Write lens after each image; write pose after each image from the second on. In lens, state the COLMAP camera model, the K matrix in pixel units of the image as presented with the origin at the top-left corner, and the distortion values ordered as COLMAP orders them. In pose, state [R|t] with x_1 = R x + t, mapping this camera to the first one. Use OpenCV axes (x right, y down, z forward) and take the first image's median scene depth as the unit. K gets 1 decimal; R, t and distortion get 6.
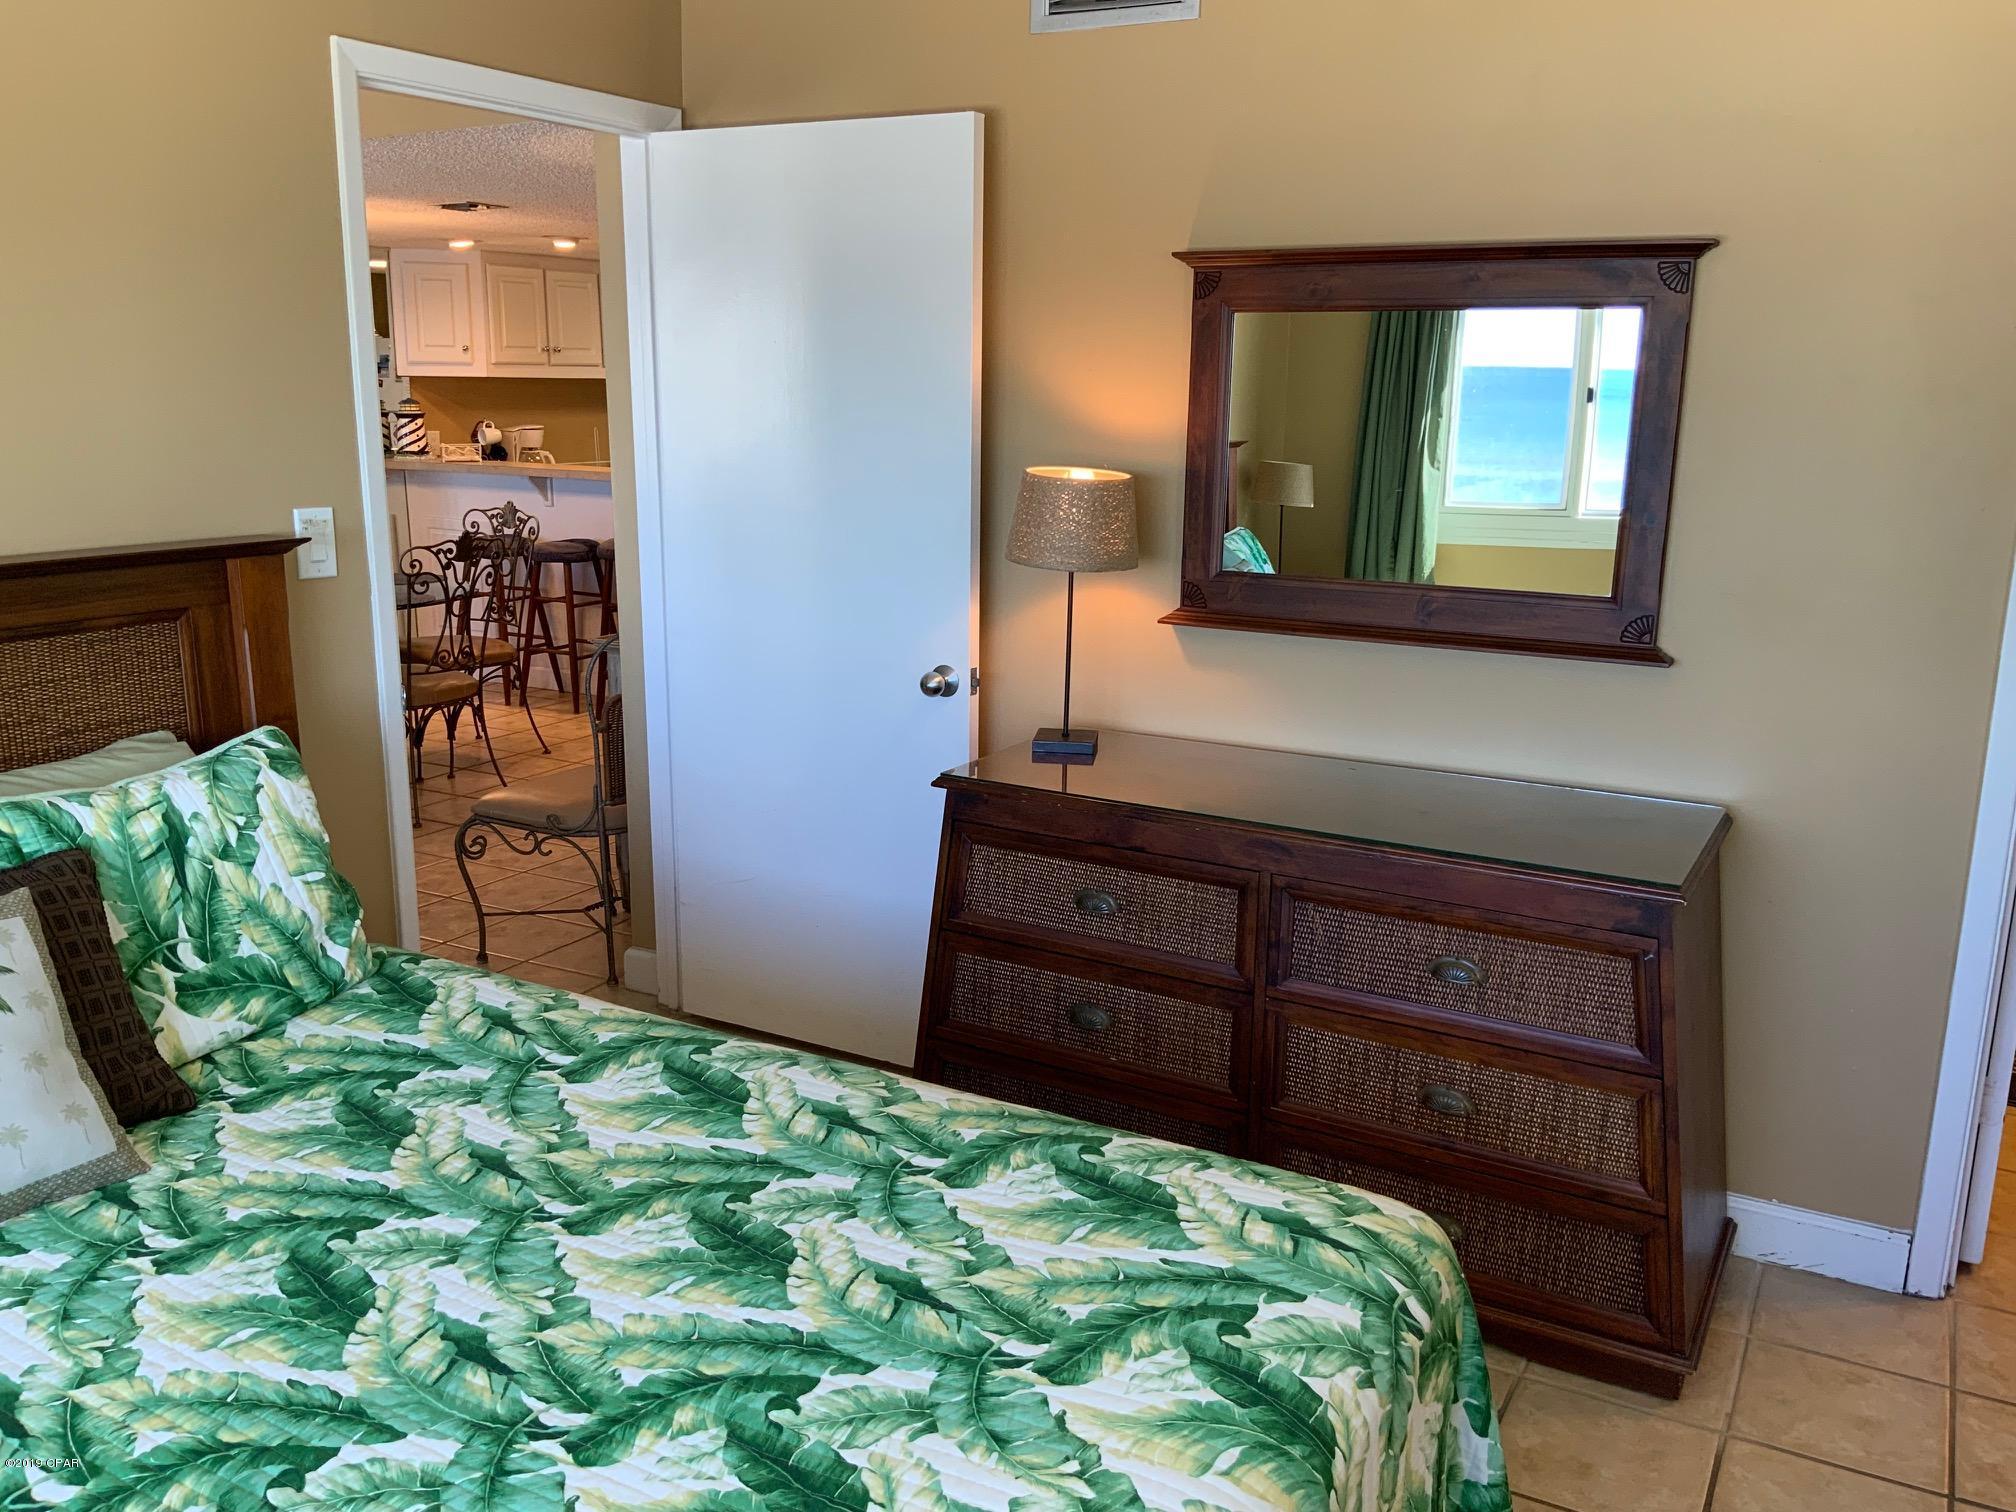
lens RADIAL K [[1687.4, 0, 1013.4], [0, 1687.4, 756.8], [0, 0, 1]] dist [0.083094, -0.149068]
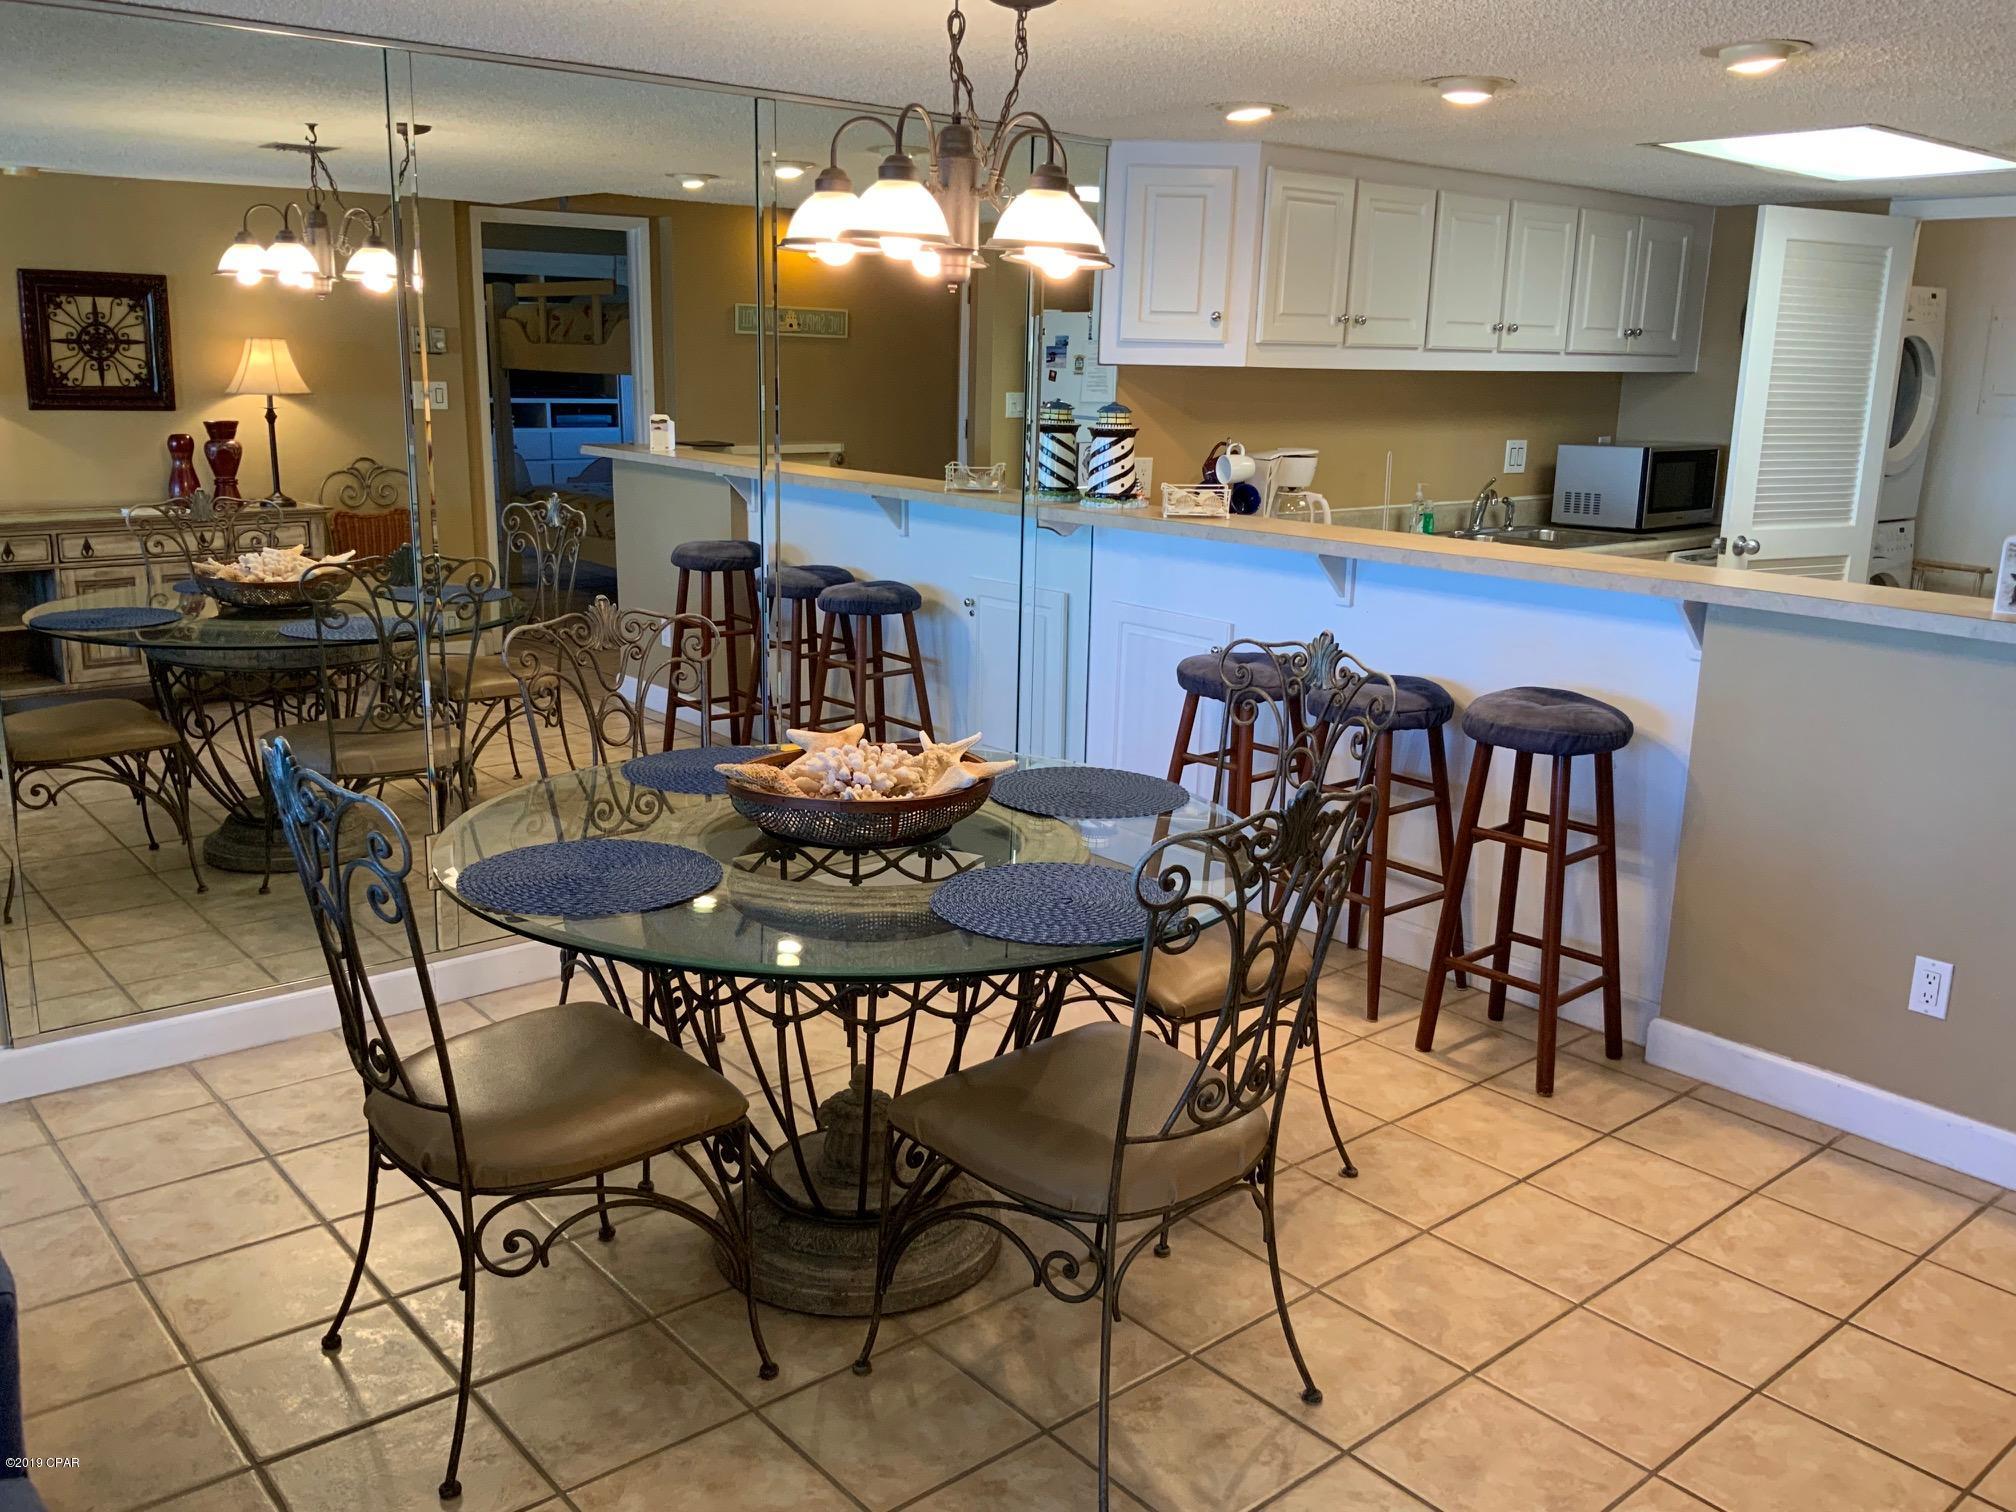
lens RADIAL K [[1687.4, 0, 1003.8], [0, 1687.4, 765.1], [0, 0, 1]] dist [0.083094, -0.149068]
pose [[0.935808, 0.096656, -0.339000, -0.182089], [-0.093717, 0.995283, 0.025070, -0.098105], [0.339824, 0.008310, 0.940452, 0.444120]]
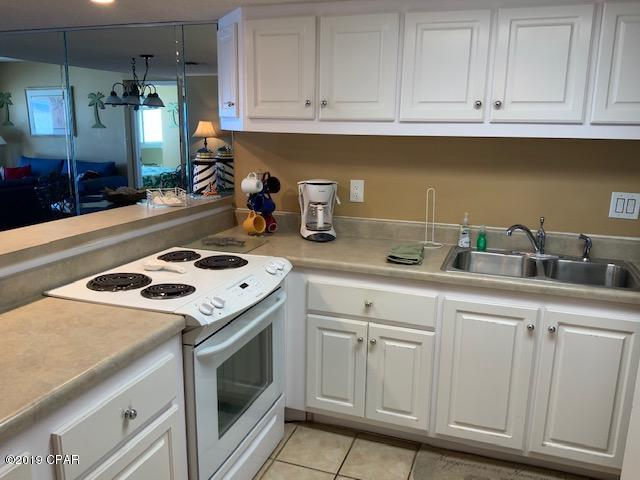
lens RADIAL K [[535.7, 0, 319.4], [0, 535.7, 240.5], [0, 0, 1]] dist [0.083094, -0.149068]
pose [[0.174144, 0.198843, -0.964435, 0.025469], [-0.229718, 0.960581, 0.156569, -0.221964], [0.957551, 0.194283, 0.212957, 0.989815]]
